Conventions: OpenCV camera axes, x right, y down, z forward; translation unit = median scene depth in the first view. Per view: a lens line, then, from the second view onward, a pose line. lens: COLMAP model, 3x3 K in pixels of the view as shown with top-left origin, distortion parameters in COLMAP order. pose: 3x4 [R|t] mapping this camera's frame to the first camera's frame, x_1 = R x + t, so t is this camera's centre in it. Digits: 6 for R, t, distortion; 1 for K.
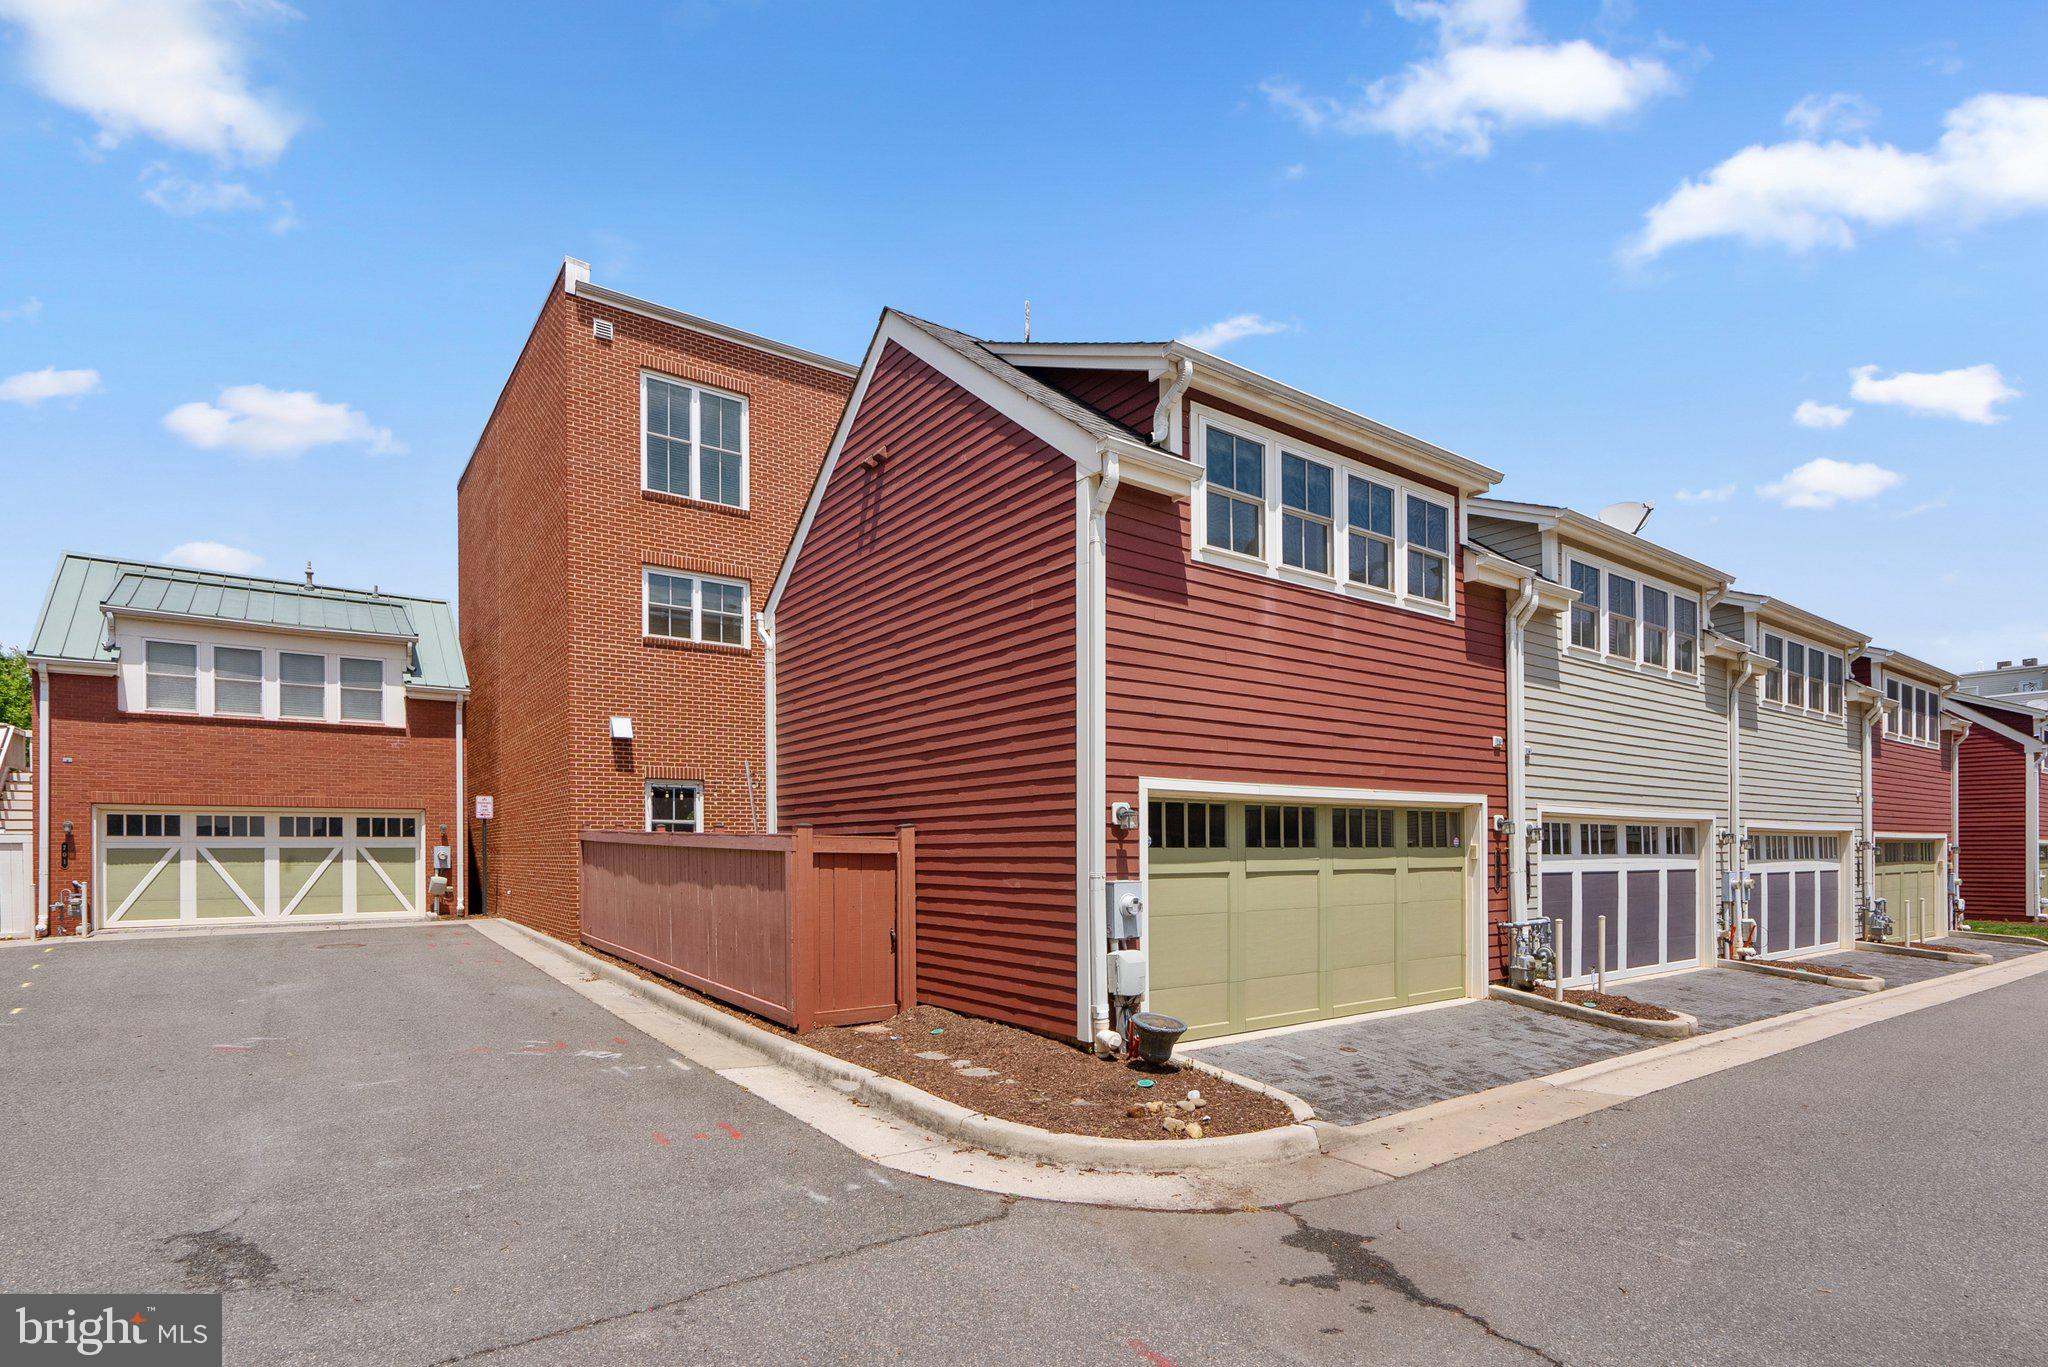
lens RADIAL K [[995.2, 0, 1021.7], [0, 995.2, 848.4], [0, 0, 1]] dist [0.002869, 0.000207]
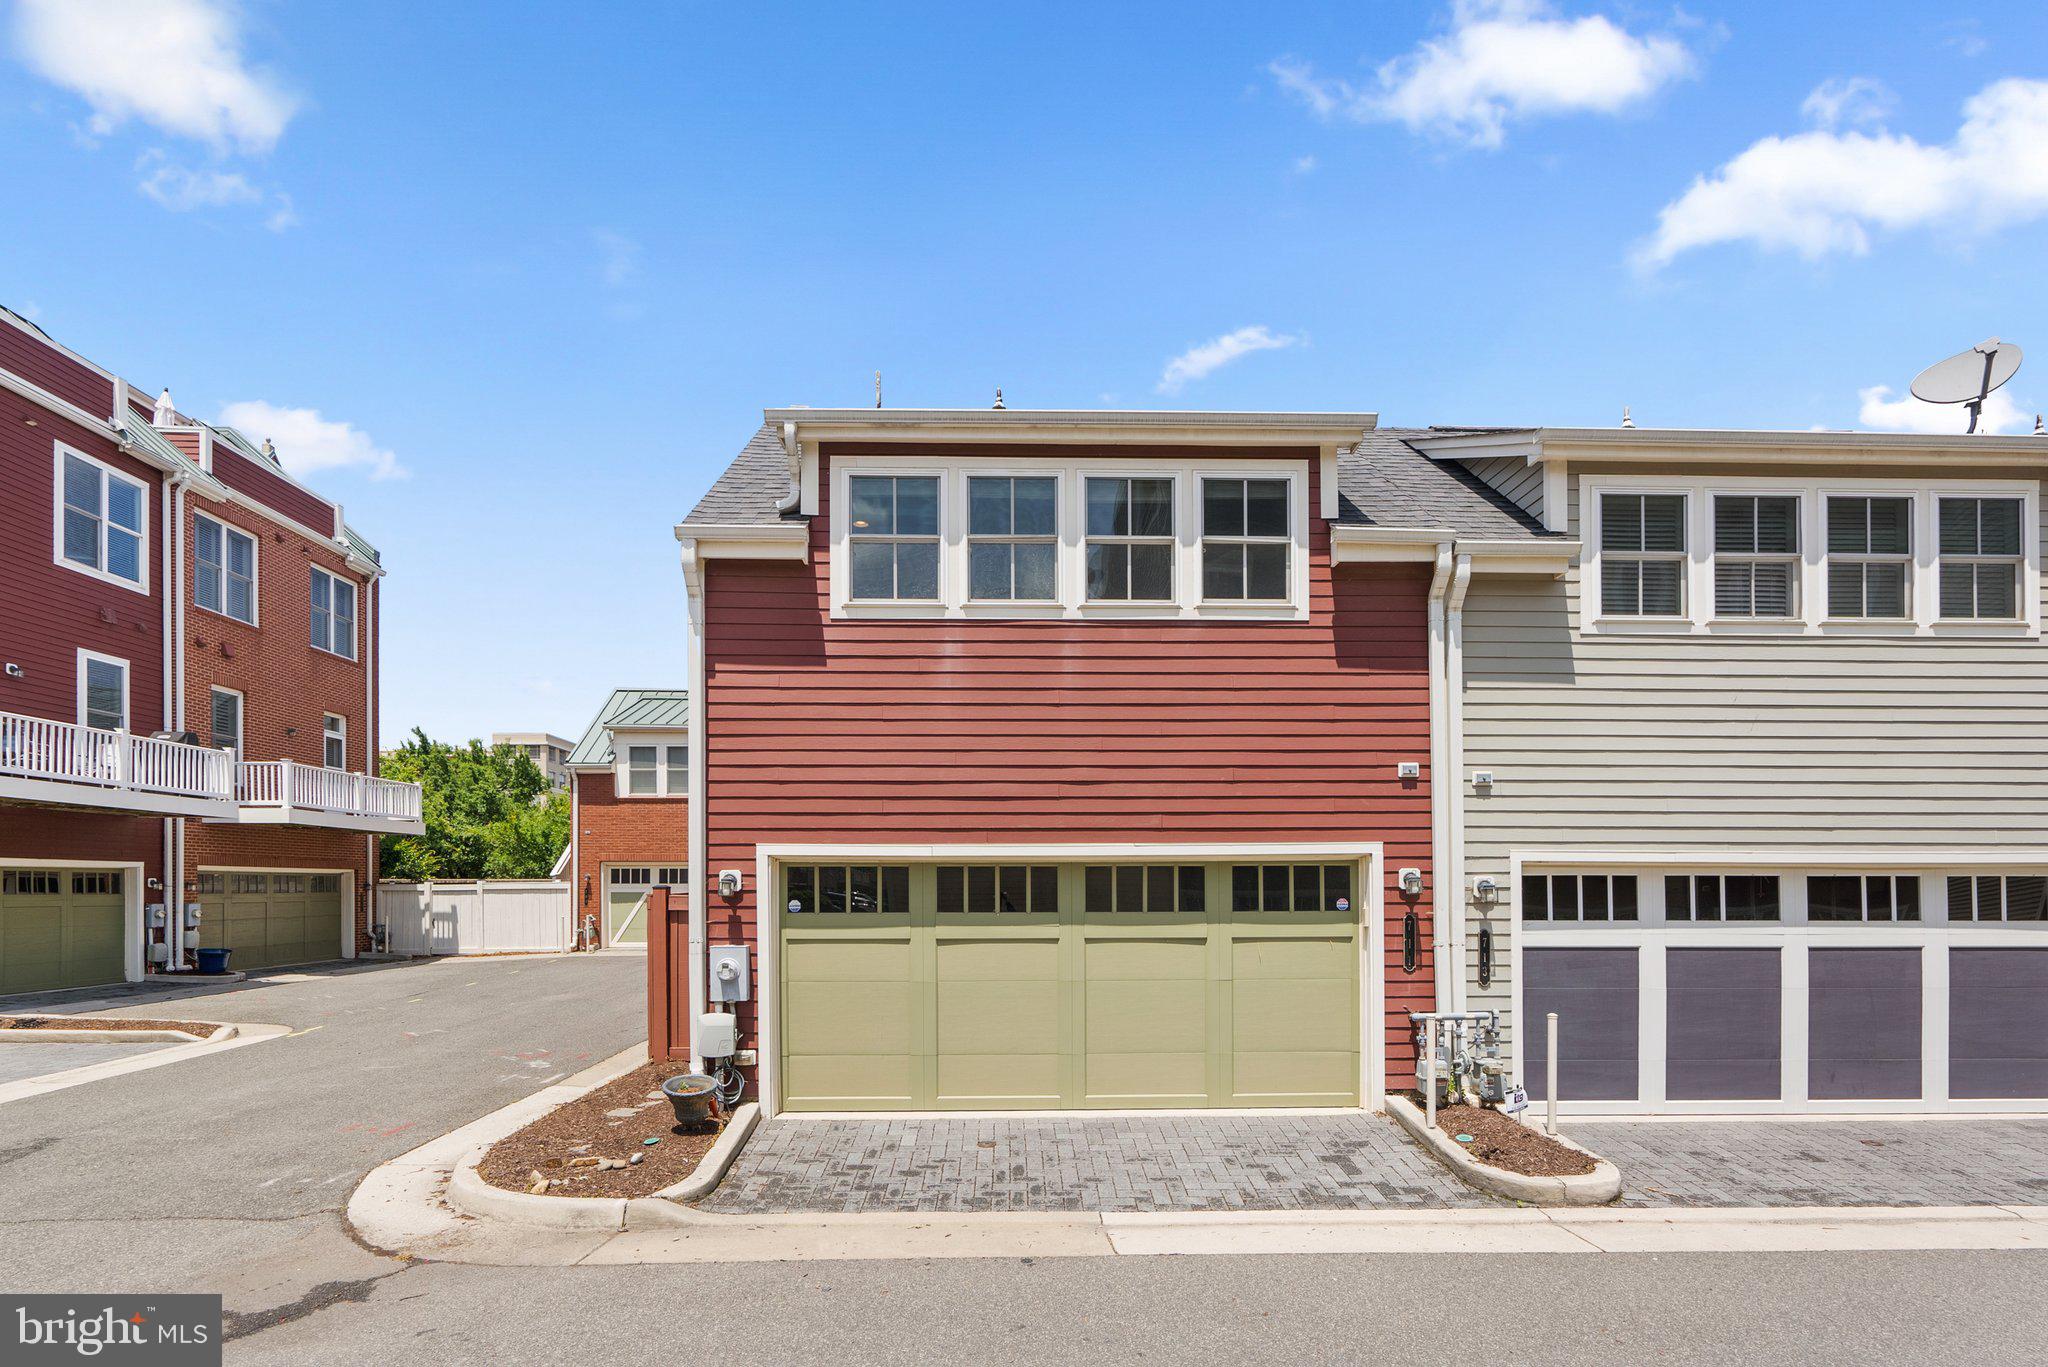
lens RADIAL K [[1003.4, 0, 1026.1], [0, 1003.4, 884.5], [0, 0, 1]] dist [0.002803, 0.000310]
pose [[0.827750, 0.000565, -0.561096, 0.686339], [0.000947, 0.999997, 0.002404, -0.024284], [0.561096, -0.002521, 0.827747, 0.226588]]
